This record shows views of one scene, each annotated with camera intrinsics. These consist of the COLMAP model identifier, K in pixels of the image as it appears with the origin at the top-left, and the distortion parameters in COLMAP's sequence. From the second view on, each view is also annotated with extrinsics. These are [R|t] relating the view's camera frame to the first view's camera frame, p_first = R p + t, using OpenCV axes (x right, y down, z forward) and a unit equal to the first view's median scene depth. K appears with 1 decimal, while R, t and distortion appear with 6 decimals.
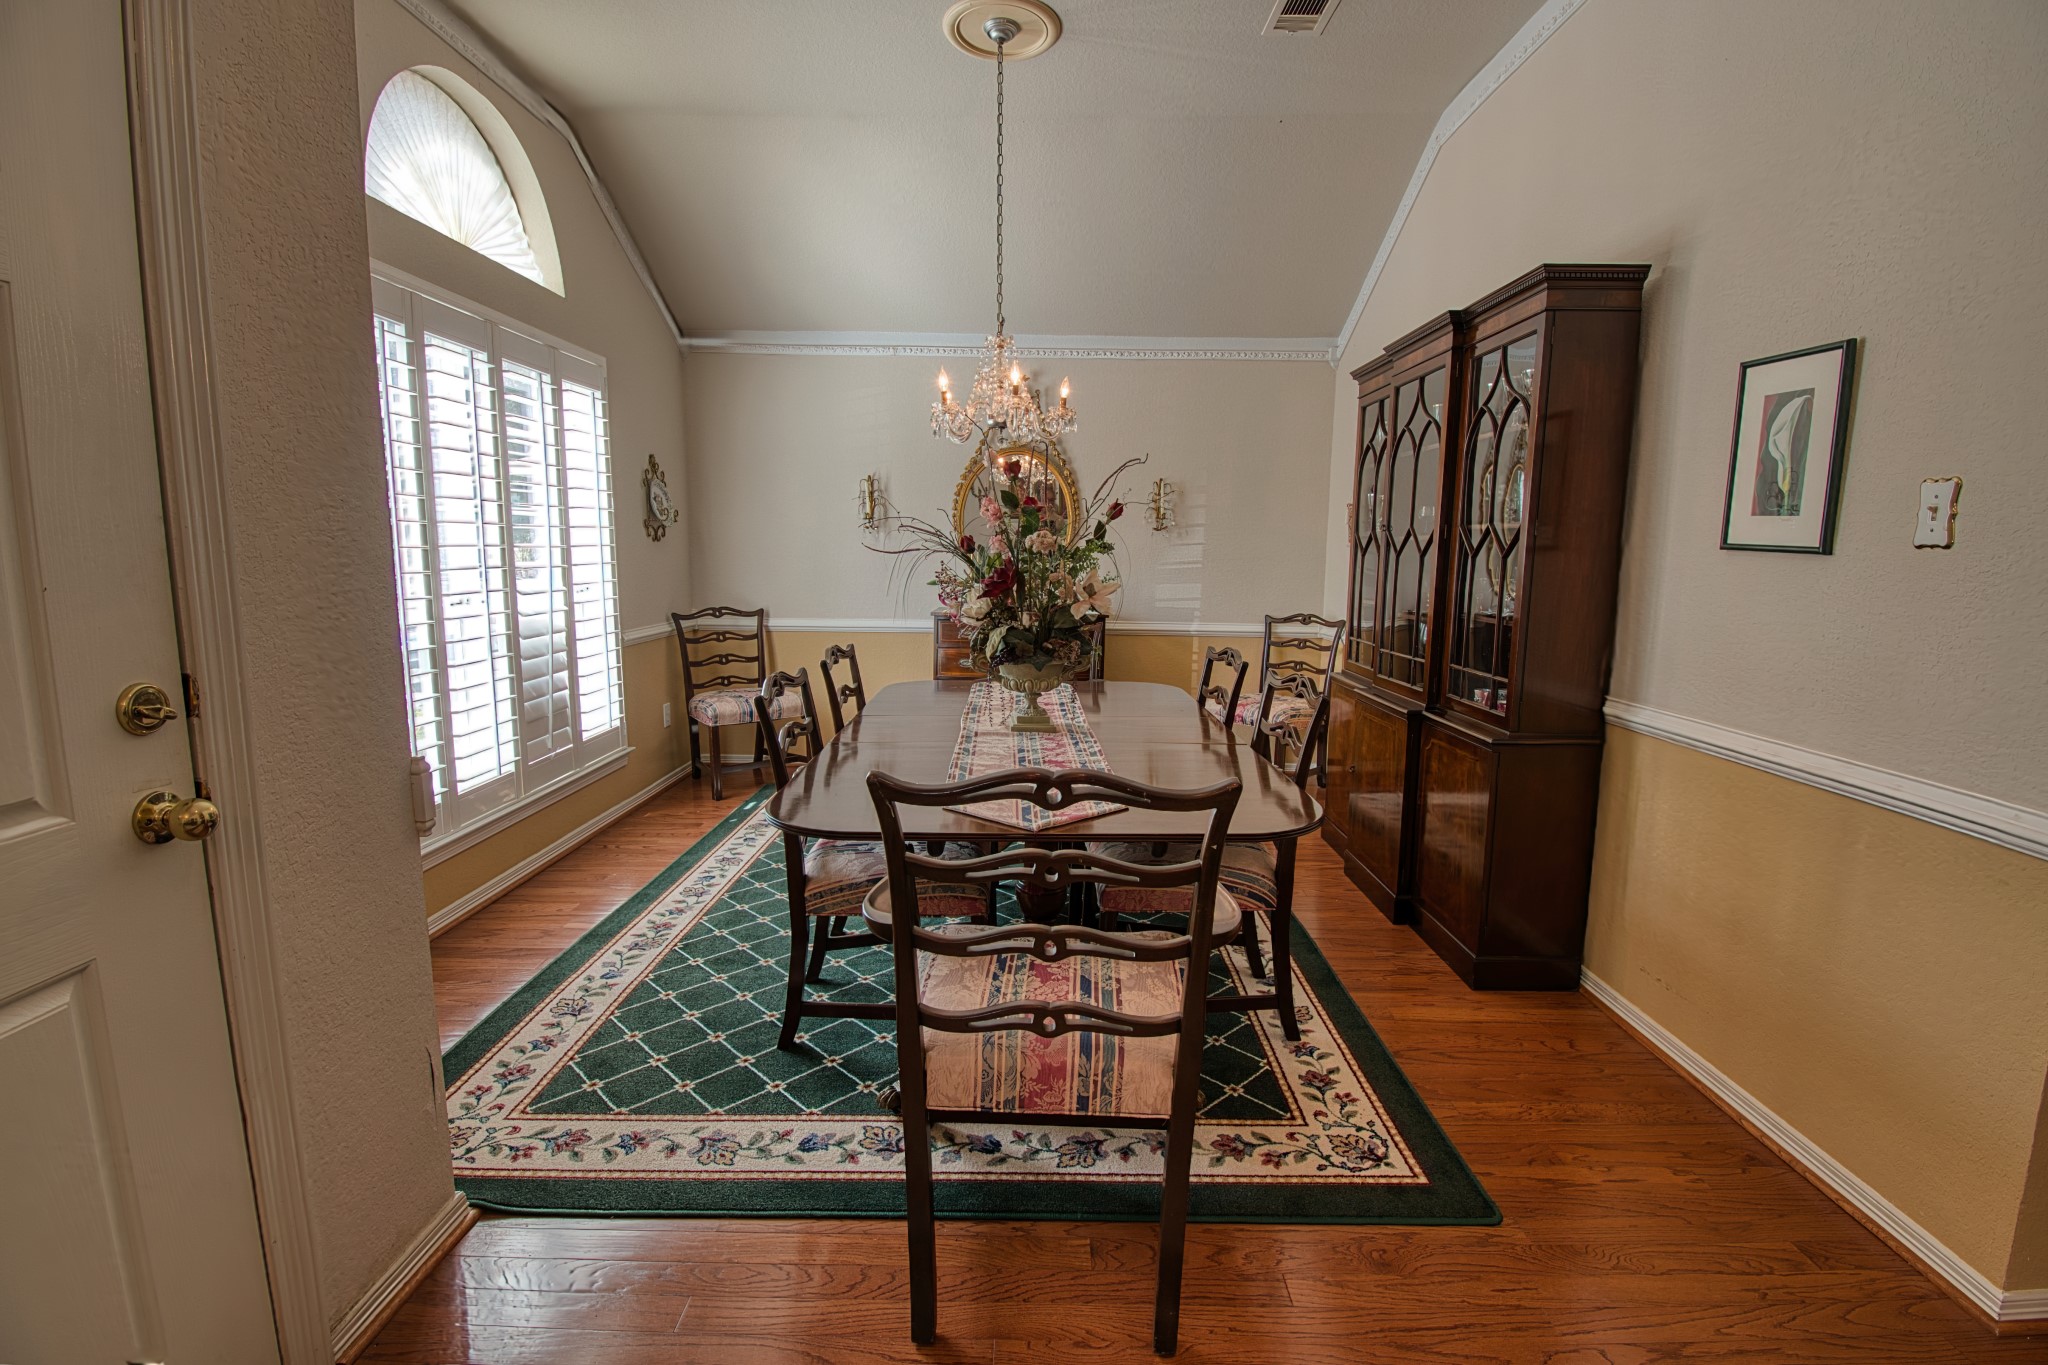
lens RADIAL K [[921.3, 0, 1024.0], [0, 921.3, 682.5], [0, 0, 1]] dist [0.011522, -0.026263]
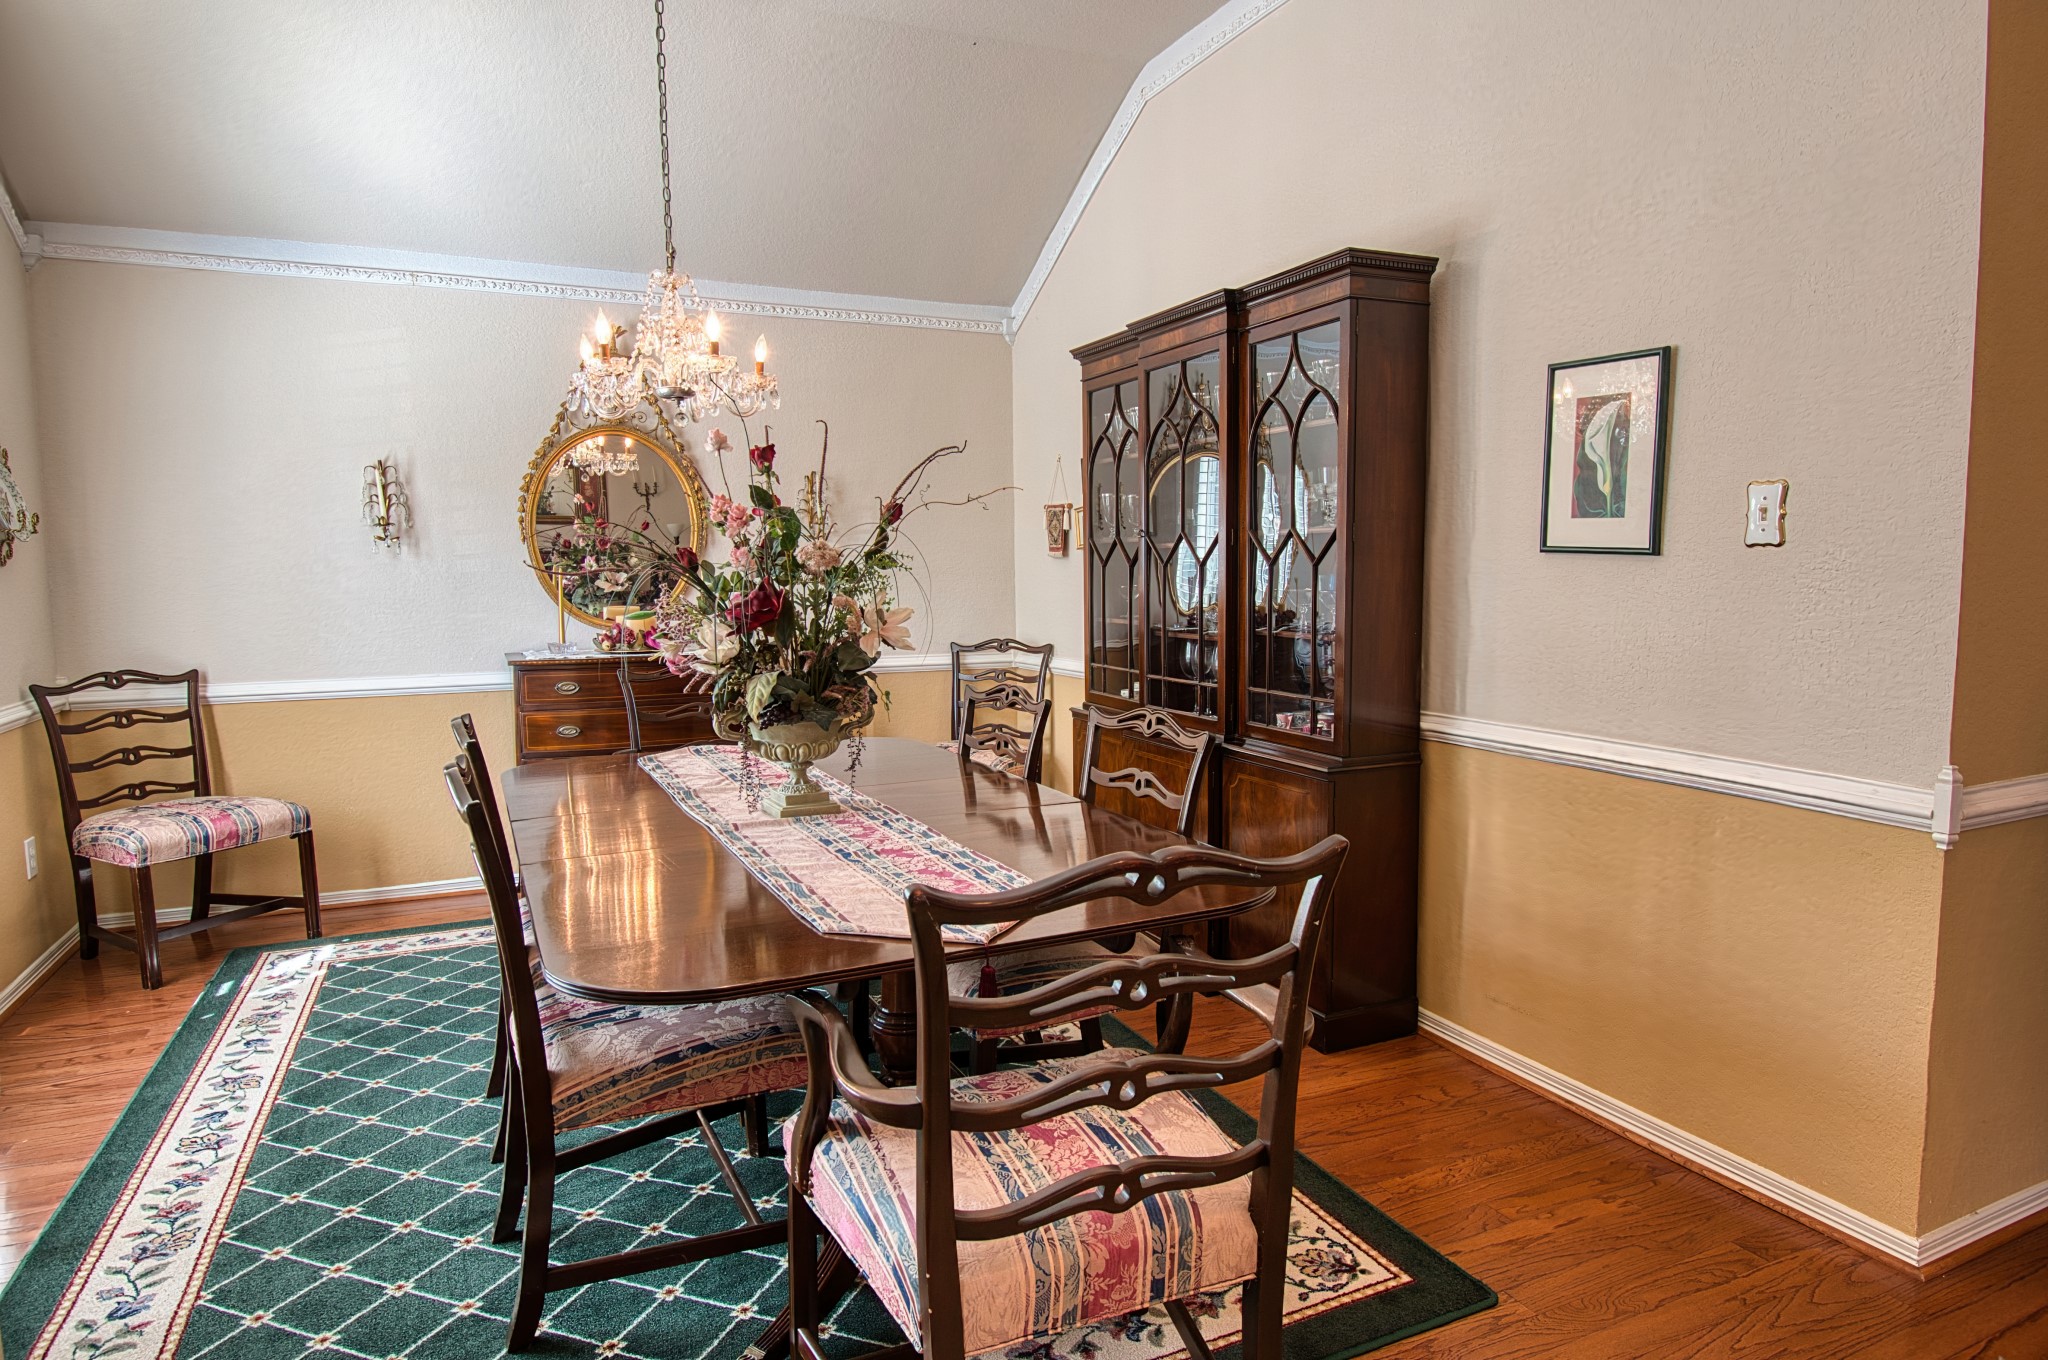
lens RADIAL K [[1192.9, 0, 1024.0], [0, 1192.9, 680.0], [0, 0, 1]] dist [0.004603, -0.025316]
pose [[0.902819, -0.059539, 0.425879, -0.246957], [0.078630, 0.996528, -0.027370, -0.014608], [-0.422771, 0.058197, 0.904366, 0.075303]]
